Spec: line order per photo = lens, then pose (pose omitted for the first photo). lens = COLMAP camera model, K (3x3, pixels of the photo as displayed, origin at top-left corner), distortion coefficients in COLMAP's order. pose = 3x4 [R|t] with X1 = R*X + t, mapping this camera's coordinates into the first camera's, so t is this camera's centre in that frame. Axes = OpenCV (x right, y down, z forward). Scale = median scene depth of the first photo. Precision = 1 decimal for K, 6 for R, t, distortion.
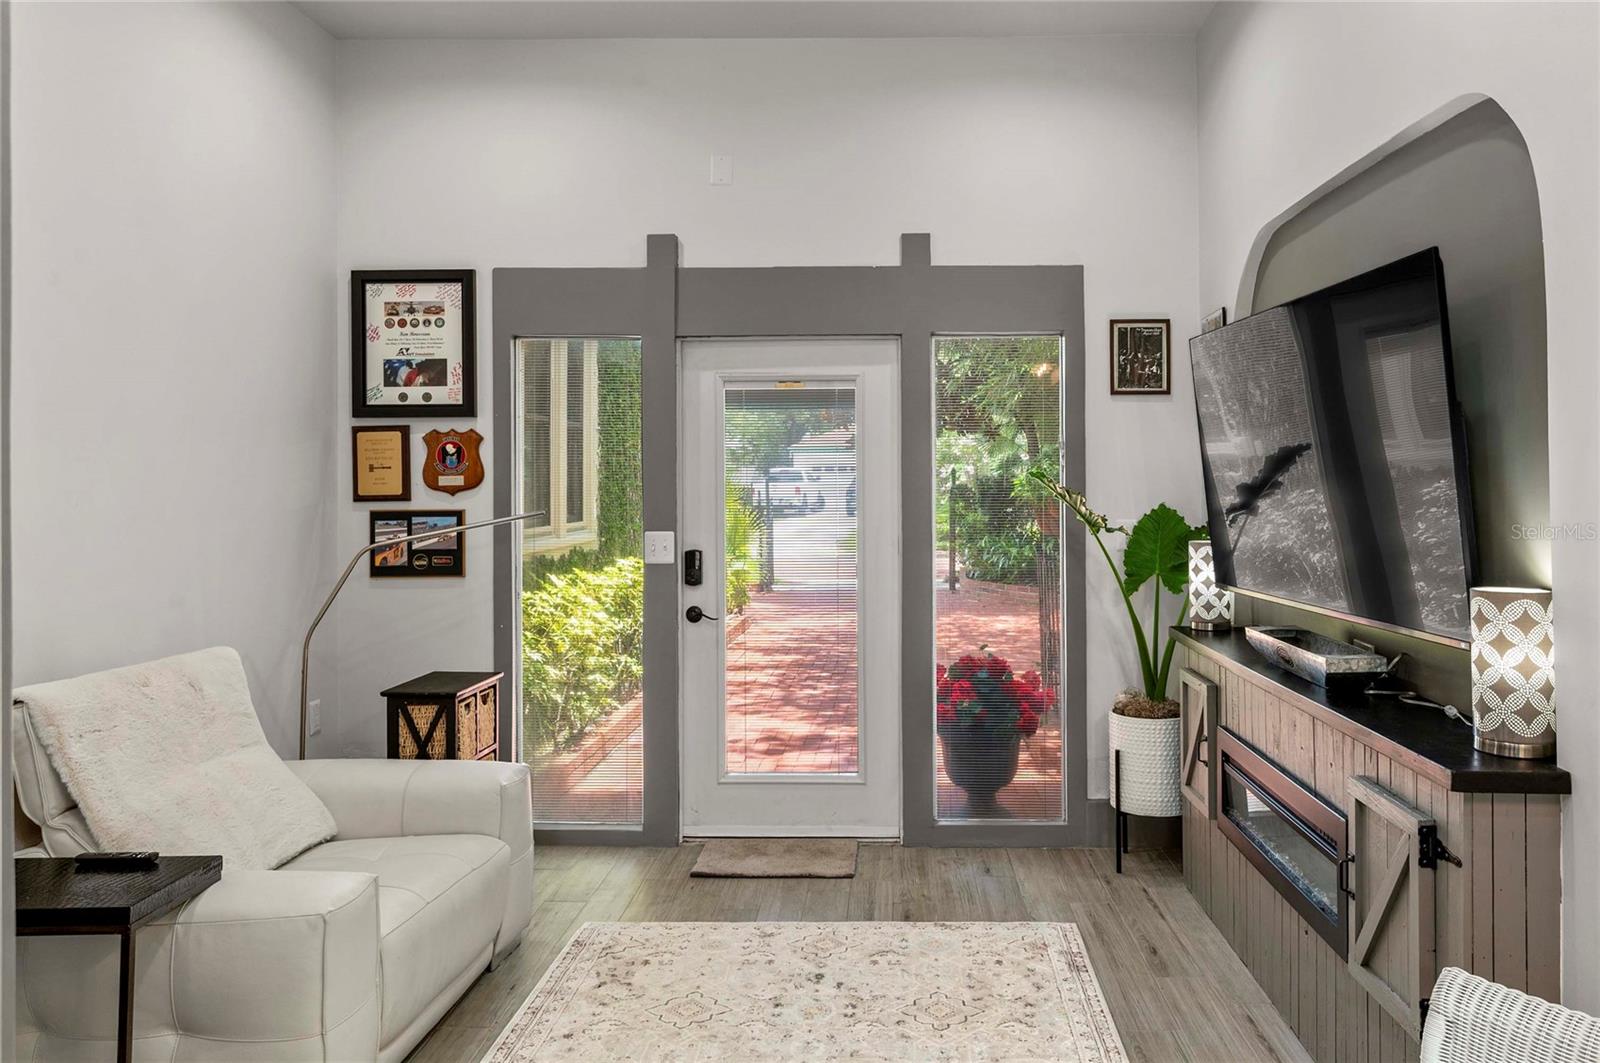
lens RADIAL K [[997.8, 0, 803.1], [0, 997.8, 488.9], [0, 0, 1]] dist [0.007773, -0.008489]
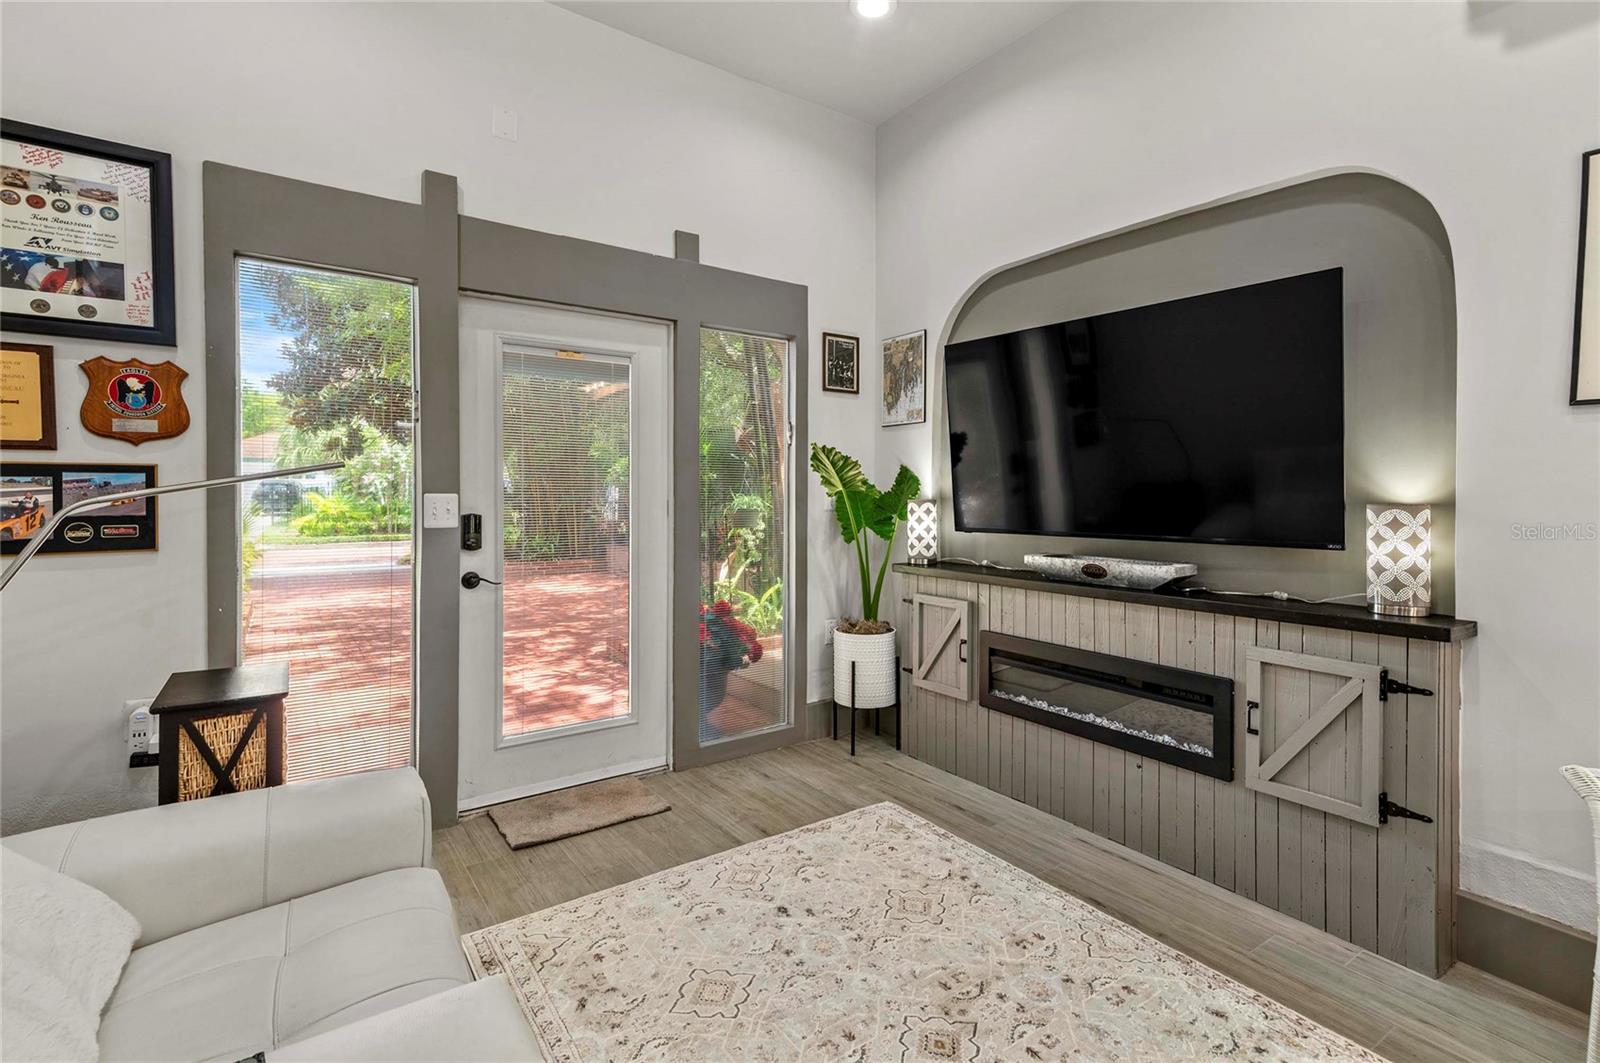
lens RADIAL K [[725.9, 0, 815.0], [0, 725.9, 502.2], [0, 0, 1]] dist [0.025534, -0.003423]
pose [[0.822800, -0.002763, 0.568325, -0.246328], [-0.009161, 0.999794, 0.018125, 0.035076], [-0.568258, -0.020119, 0.822605, 0.238034]]
